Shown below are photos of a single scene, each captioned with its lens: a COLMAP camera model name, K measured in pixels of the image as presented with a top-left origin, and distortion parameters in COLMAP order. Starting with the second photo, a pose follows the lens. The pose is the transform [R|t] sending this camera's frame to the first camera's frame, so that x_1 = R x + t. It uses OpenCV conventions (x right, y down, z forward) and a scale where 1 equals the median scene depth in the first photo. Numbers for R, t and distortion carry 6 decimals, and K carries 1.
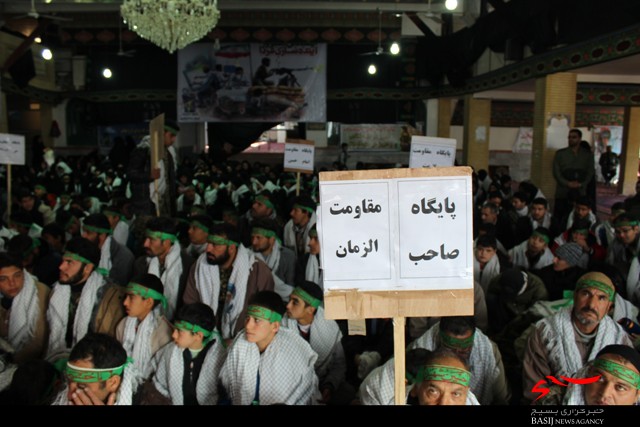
lens RADIAL K [[518.5, 0, 320.0], [0, 518.5, 213.5], [0, 0, 1]] dist [-0.175612, 0.151921]
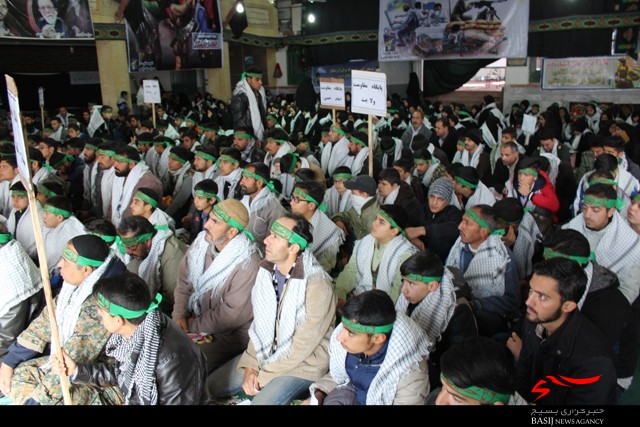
lens RADIAL K [[518.5, 0, 320.0], [0, 518.5, 213.5], [0, 0, 1]] dist [-0.175612, 0.151921]
pose [[0.867348, 0.093544, -0.488832, 0.155673], [-0.035542, 0.991312, 0.126636, 0.001202], [0.496431, -0.092463, 0.863138, 0.012017]]
